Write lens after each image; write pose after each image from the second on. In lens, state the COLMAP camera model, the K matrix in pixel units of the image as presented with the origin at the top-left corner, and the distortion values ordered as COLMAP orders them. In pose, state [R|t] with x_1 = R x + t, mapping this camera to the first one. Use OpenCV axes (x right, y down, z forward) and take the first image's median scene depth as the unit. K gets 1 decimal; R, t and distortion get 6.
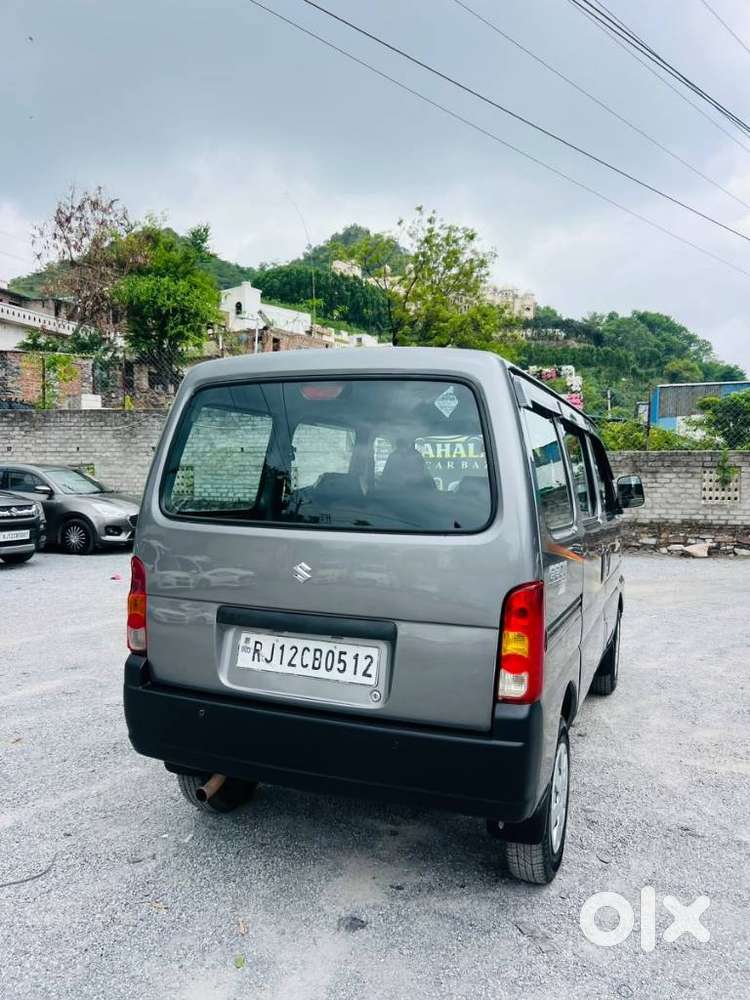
lens RADIAL K [[749.3, 0, 373.5], [0, 749.3, 506.0], [0, 0, 1]] dist [0.044751, -0.055145]
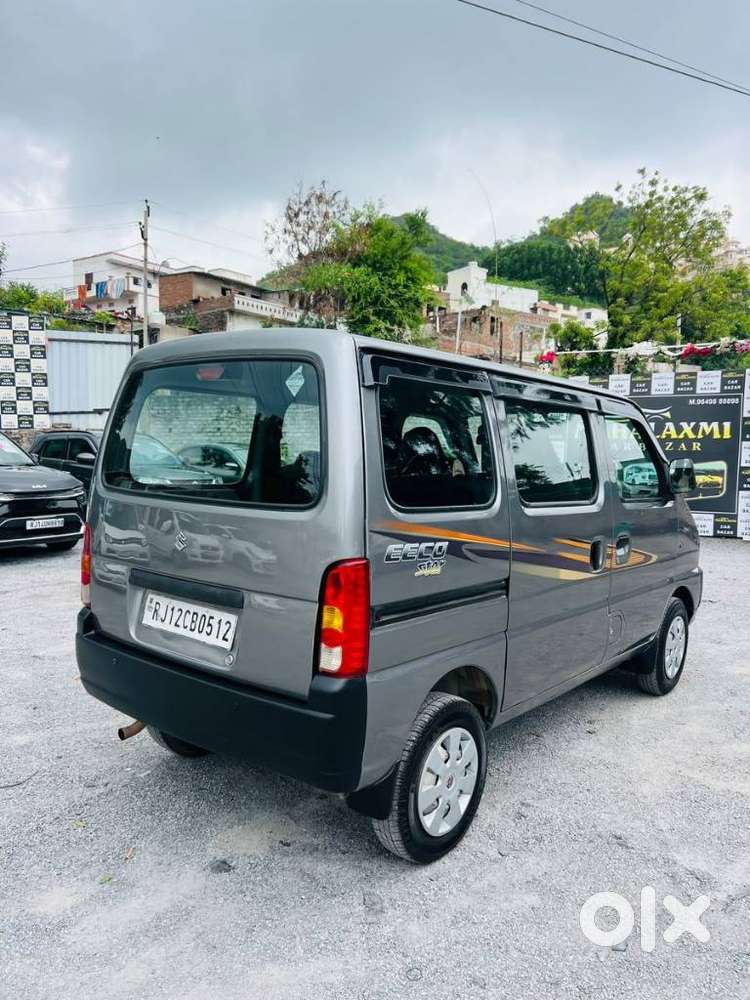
lens RADIAL K [[752.1, 0, 374.7], [0, 752.1, 507.1], [0, 0, 1]] dist [0.011162, 0.000878]
pose [[0.955912, 0.032153, -0.291889, 0.389460], [-0.024289, 0.999239, 0.030525, -0.000326], [0.292649, -0.022089, 0.955965, 0.033920]]
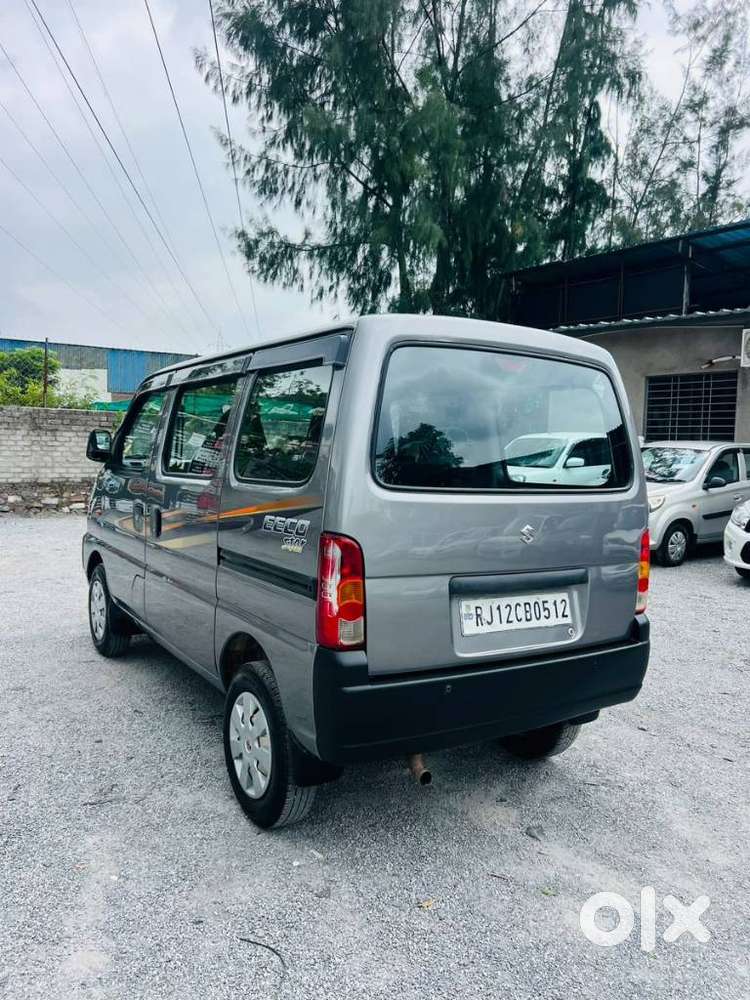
lens RADIAL K [[752.4, 0, 380.3], [0, 752.4, 494.7], [0, 0, 1]] dist [0.036795, -0.051930]
pose [[0.572628, -0.038445, 0.818913, -0.887983], [0.003693, 0.999011, 0.044318, -0.015415], [-0.819807, -0.022353, 0.572204, 0.436611]]
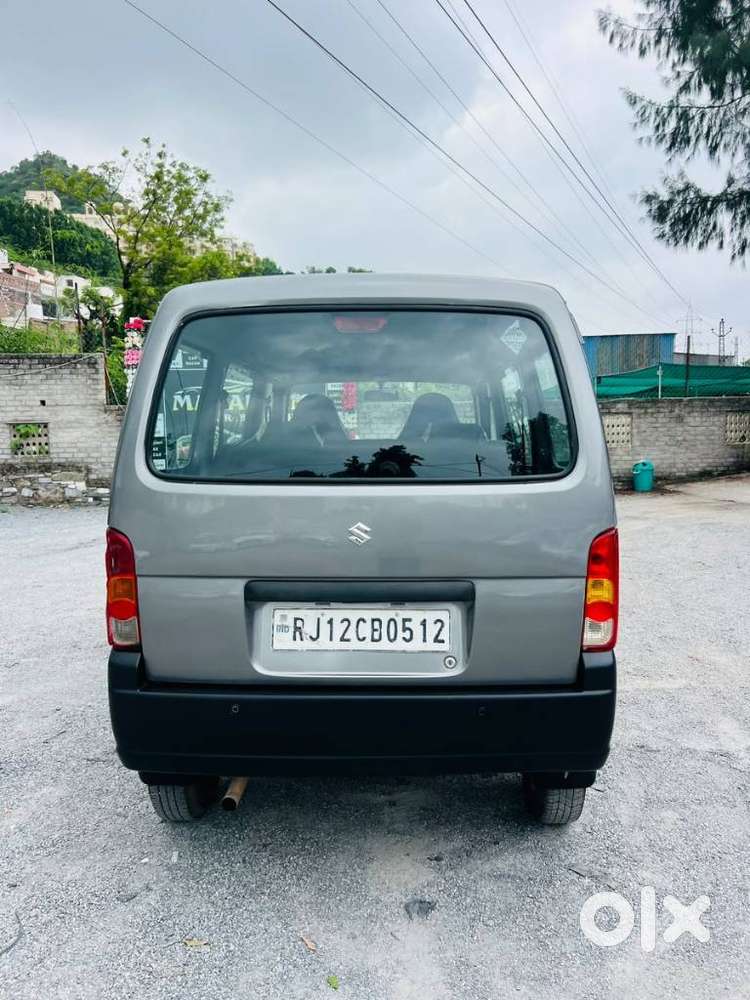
lens RADIAL K [[752.1, 0, 378.6], [0, 752.1, 503.2], [0, 0, 1]] dist [0.041283, -0.048761]
pose [[0.934348, -0.055419, 0.352025, -0.302567], [0.035426, 0.997385, 0.062992, -0.001097], [-0.354595, -0.046386, 0.933869, 0.140705]]
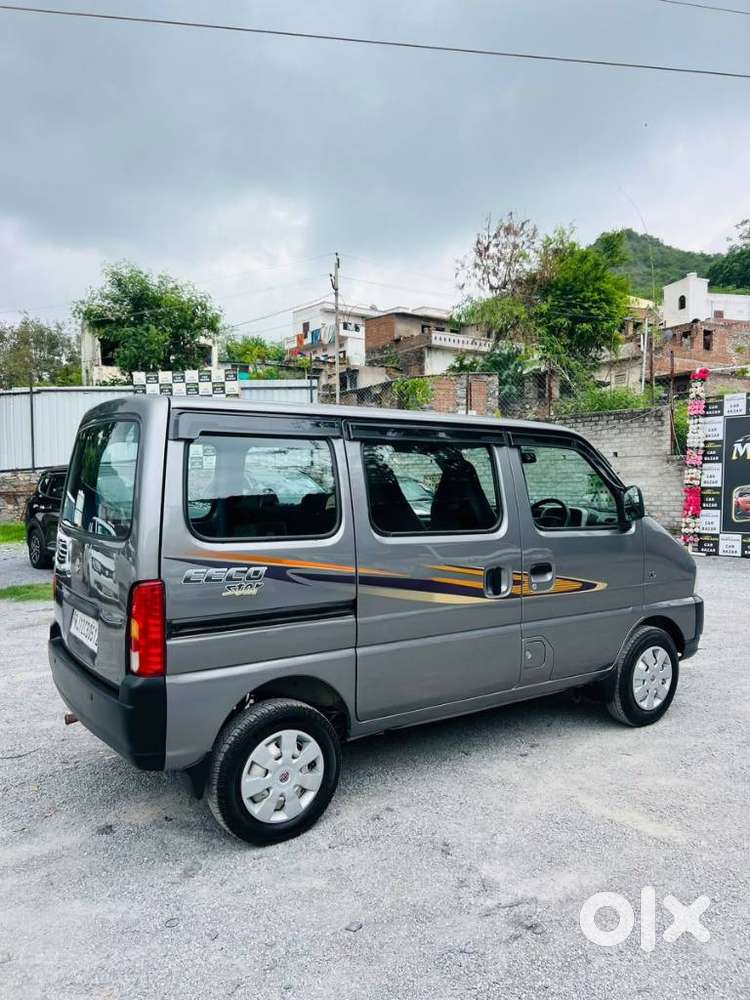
lens RADIAL K [[745.3, 0, 373.6], [0, 745.3, 518.5], [0, 0, 1]] dist [0.015989, -0.003419]
pose [[0.833605, 0.012730, -0.552214, 0.882532], [-0.007247, 0.999900, 0.012110, -0.014213], [0.552313, -0.006093, 0.833615, 0.129801]]
